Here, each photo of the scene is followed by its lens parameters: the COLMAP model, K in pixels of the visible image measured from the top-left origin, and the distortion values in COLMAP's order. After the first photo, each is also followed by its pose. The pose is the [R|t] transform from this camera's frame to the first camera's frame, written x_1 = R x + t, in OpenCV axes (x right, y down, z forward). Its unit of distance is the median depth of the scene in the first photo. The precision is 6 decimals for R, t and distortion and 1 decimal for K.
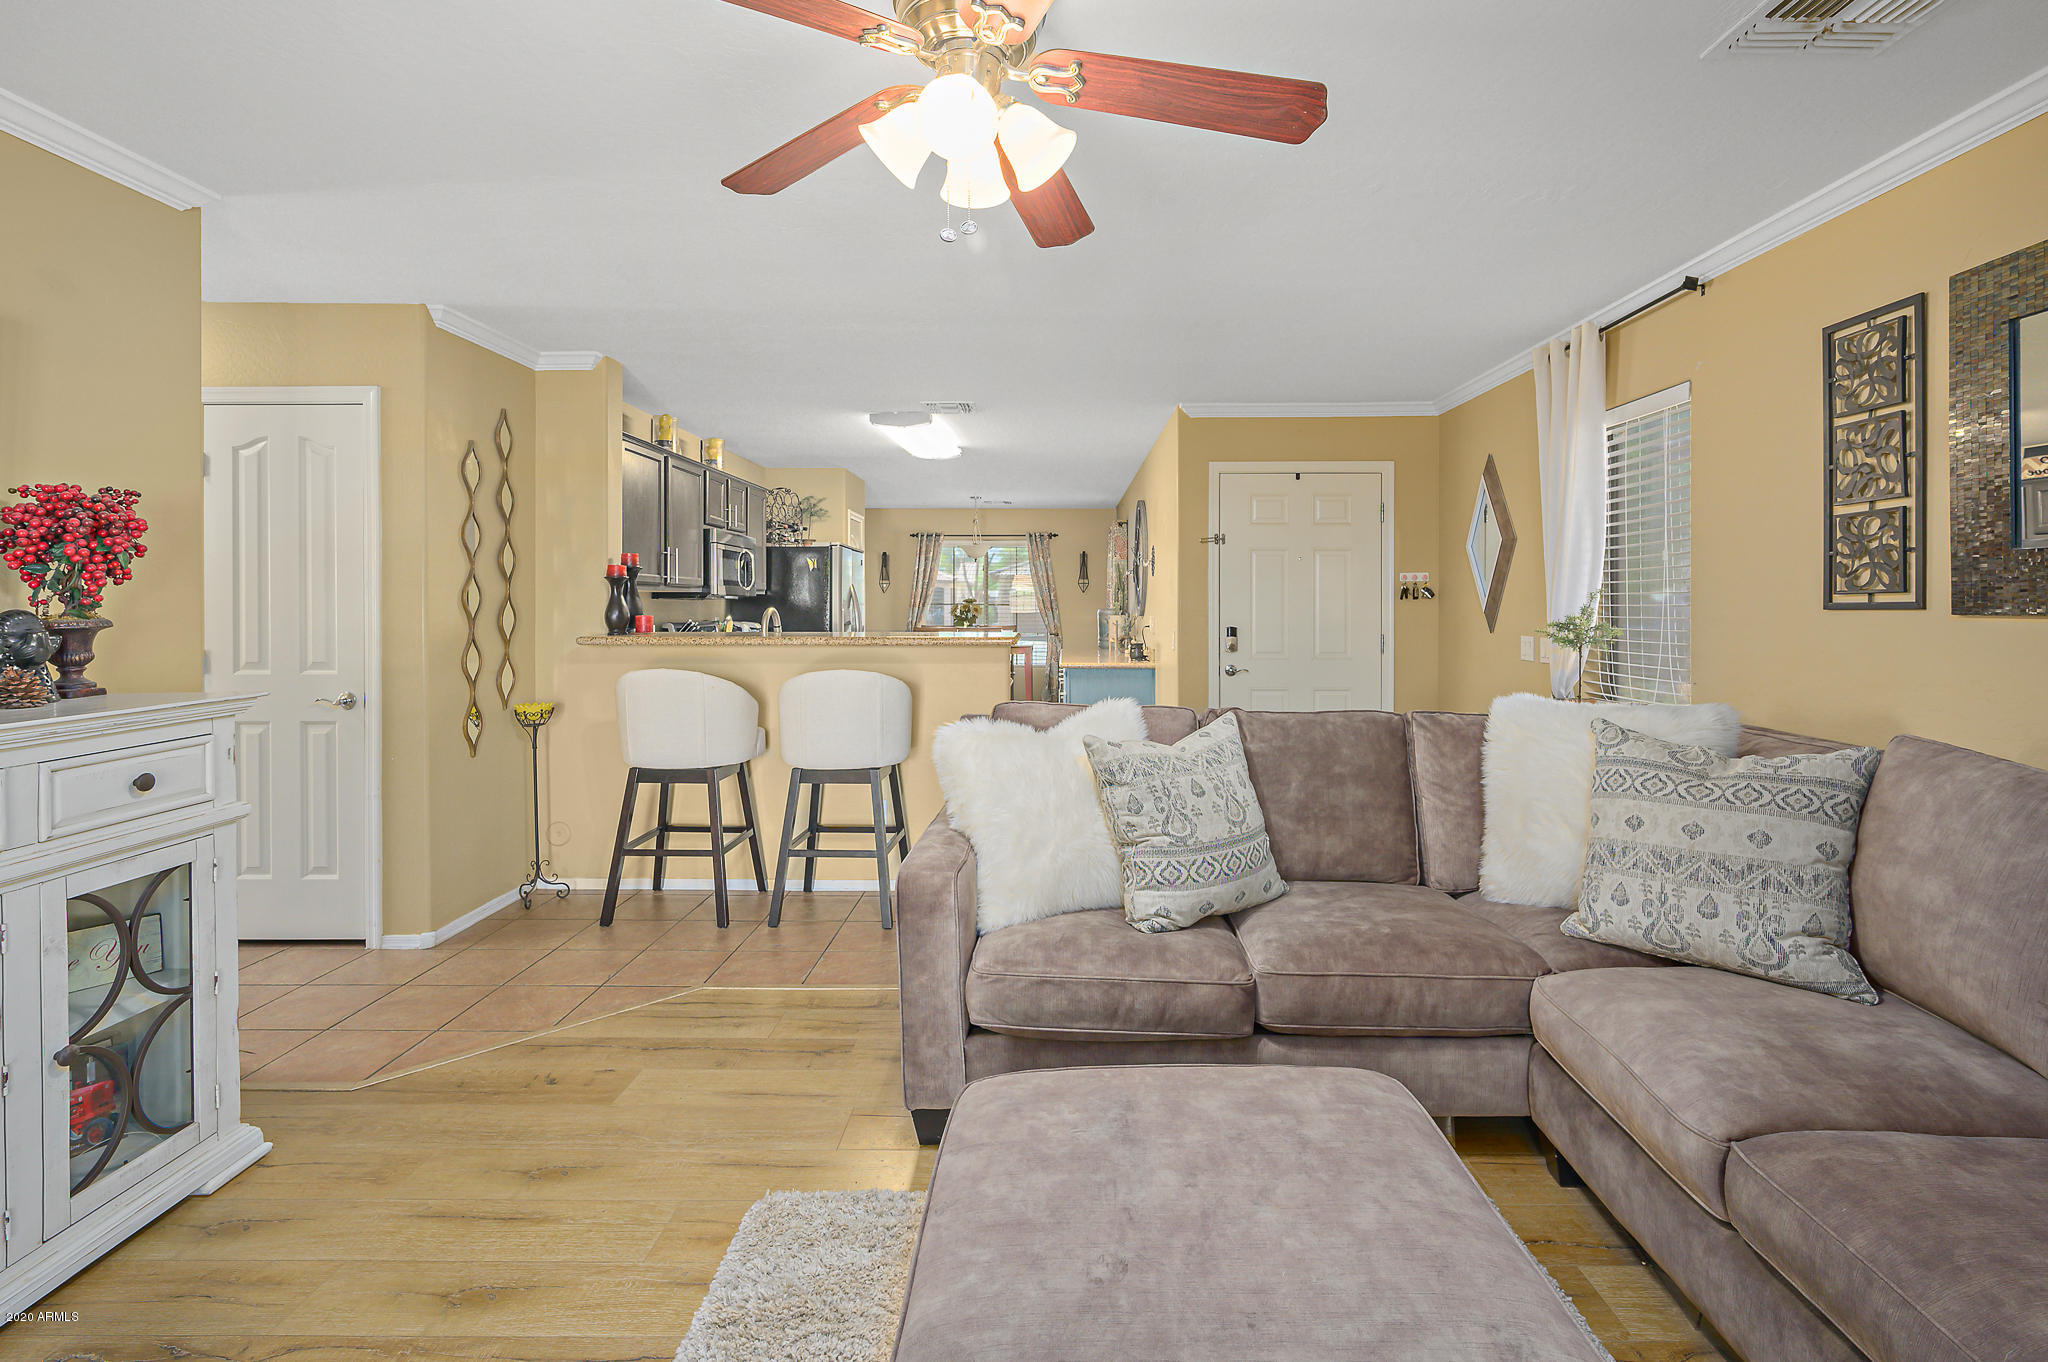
lens RADIAL K [[953.8, 0, 1057.2], [0, 953.8, 605.6], [0, 0, 1]] dist [0.002674, -0.001158]
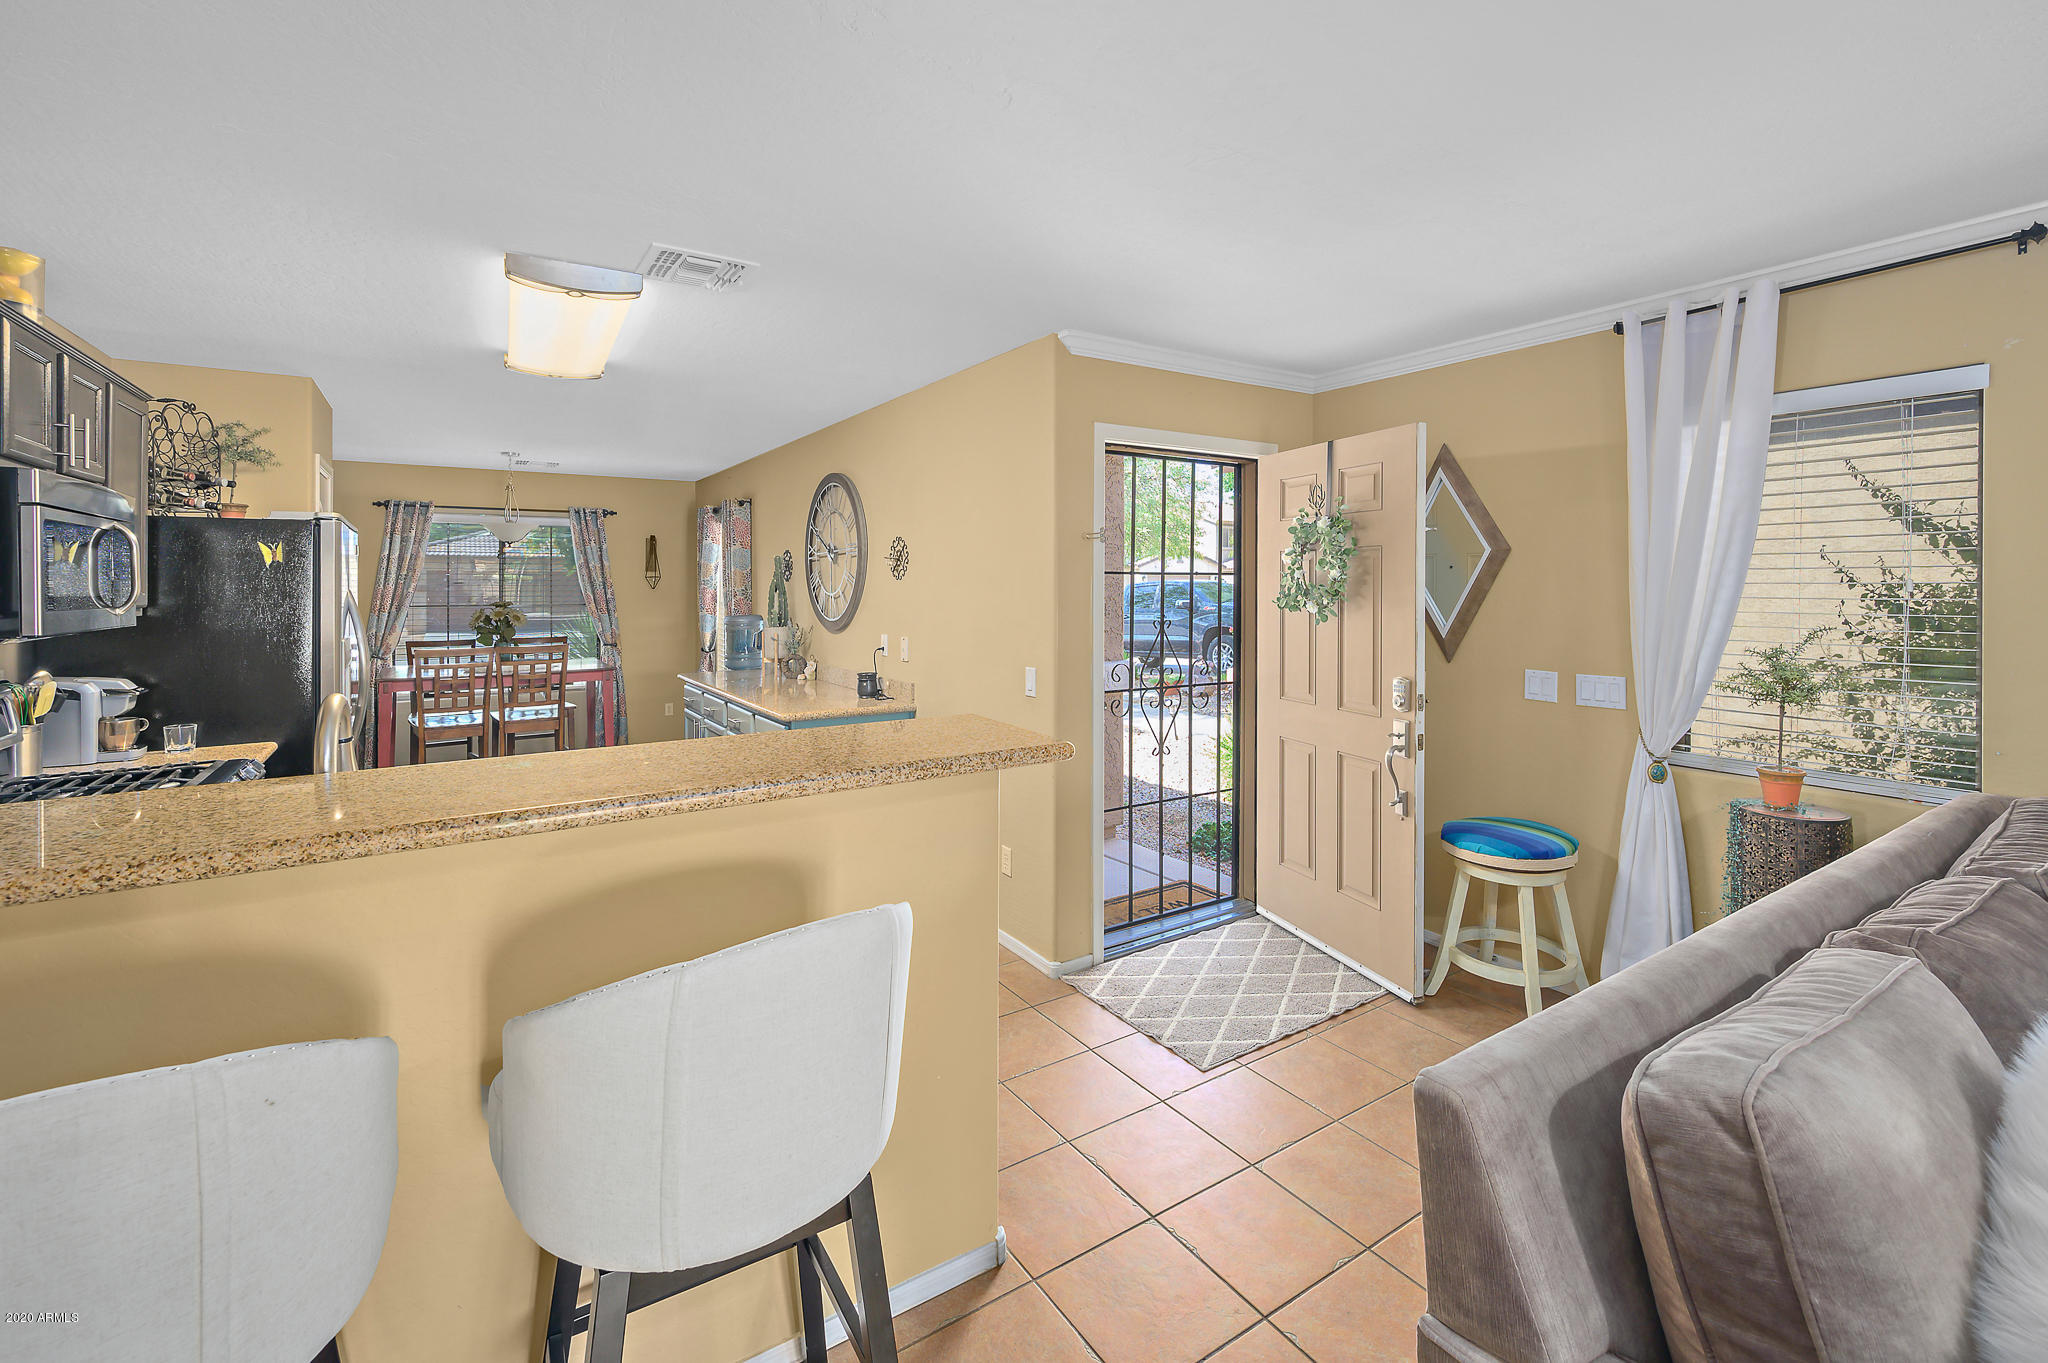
lens RADIAL K [[878.6, 0, 1024.7], [0, 878.6, 584.2], [0, 0, 1]] dist [0.003503, 0.000876]
pose [[0.835100, -0.000407, 0.550098, -0.475571], [0.001291, 0.999998, -0.001219, -0.069843], [-0.550096, 0.001728, 0.835099, 1.024213]]
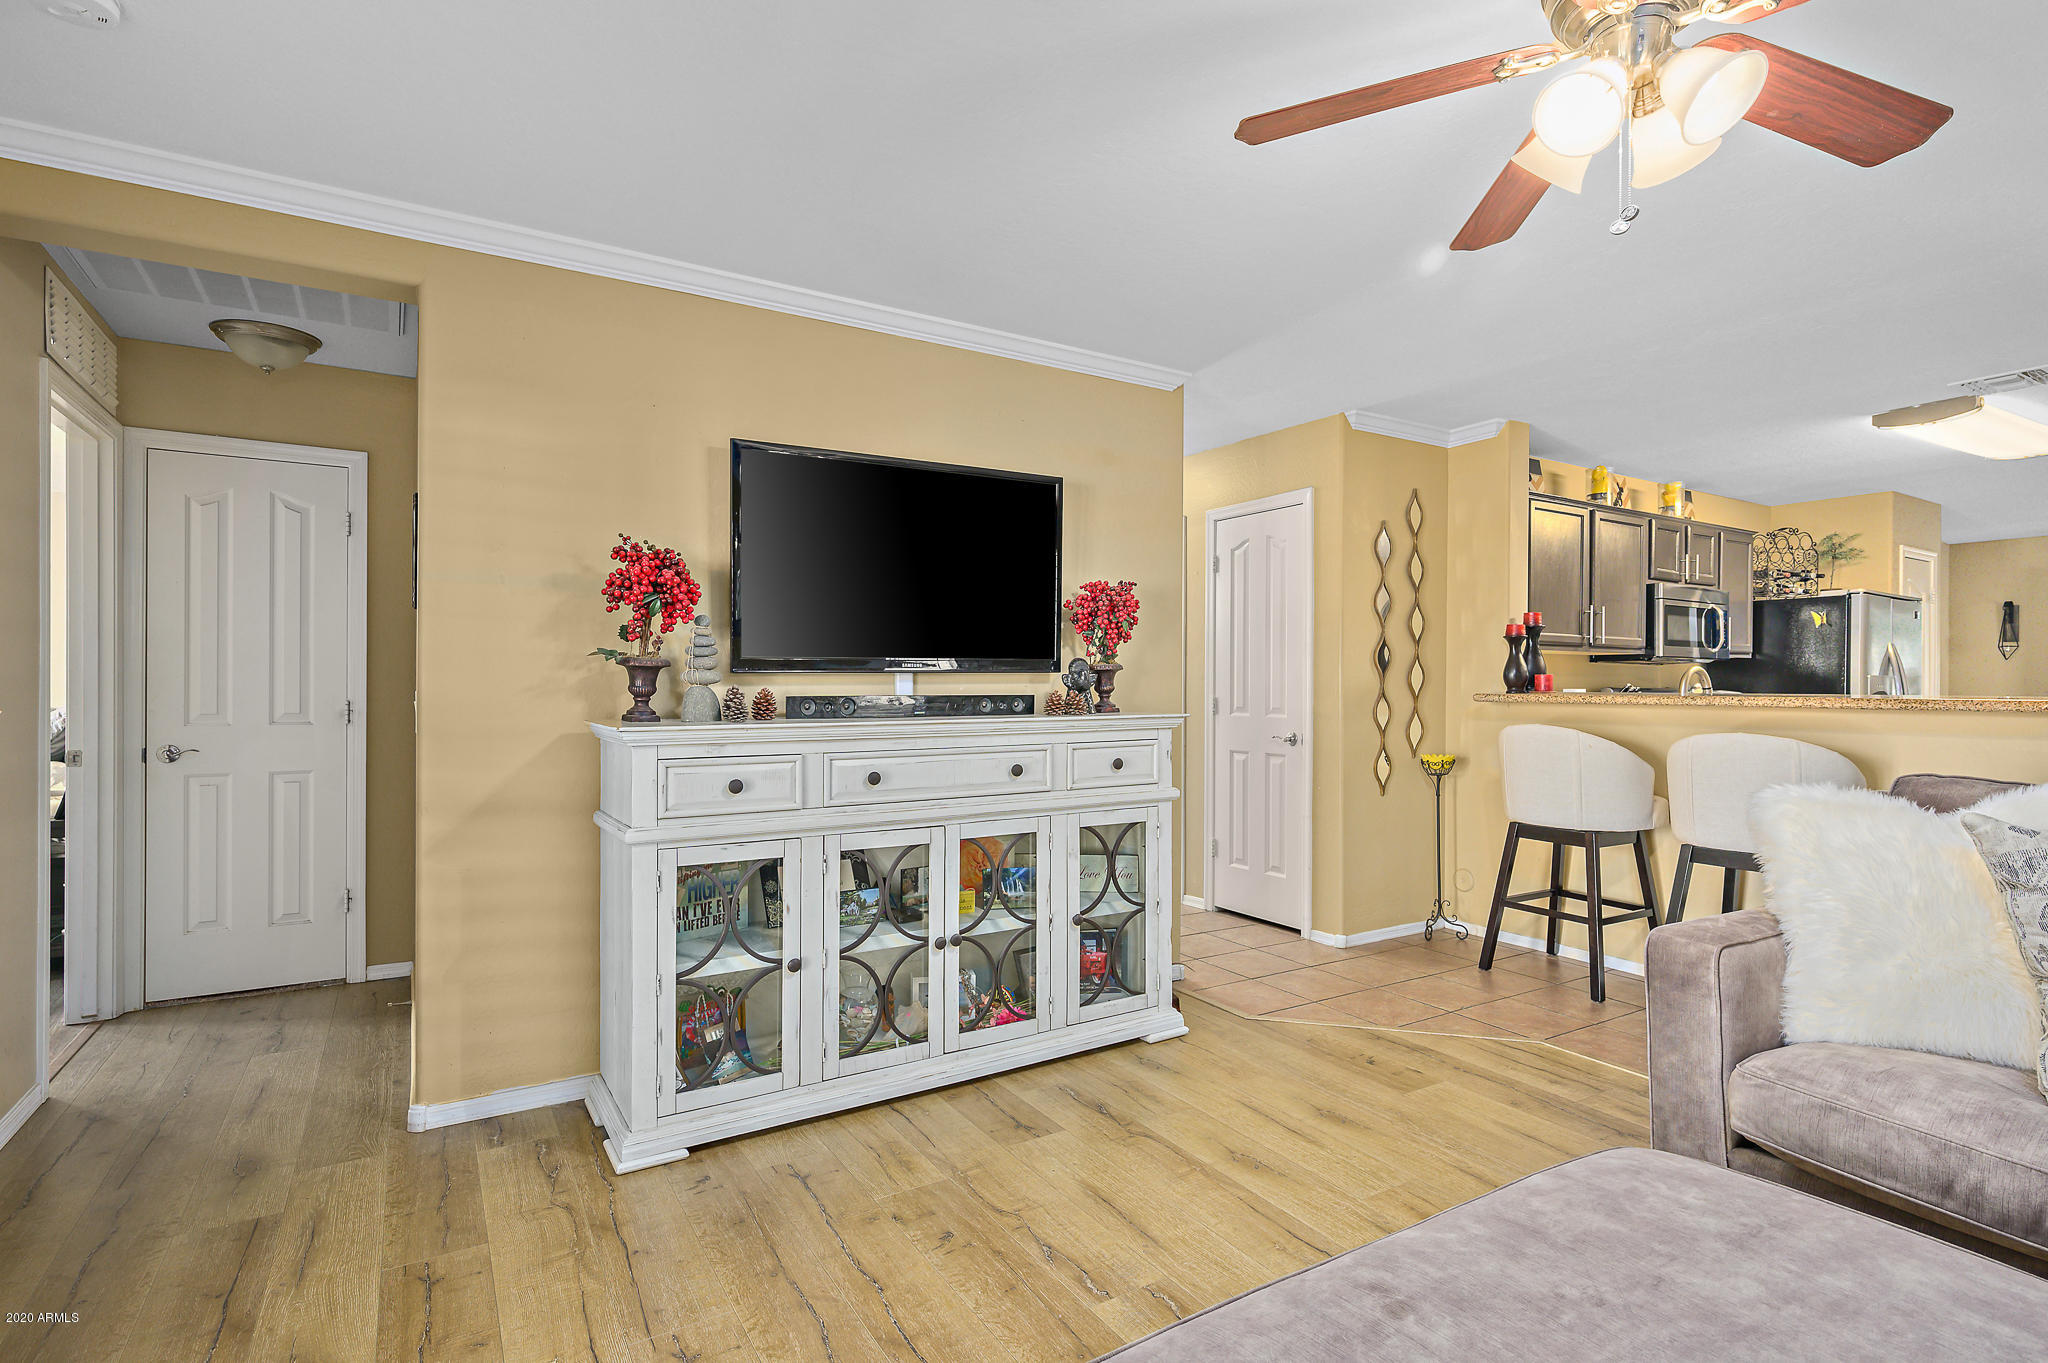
lens RADIAL K [[999.1, 0, 1022.0], [0, 999.1, 682.7], [0, 0, 1]] dist [-0.004940, 0.001099]
pose [[0.521168, 0.001322, -0.853453, 0.275196], [-0.006154, 0.999979, -0.002210, 0.040794], [0.853432, 0.006404, 0.521165, 0.001967]]
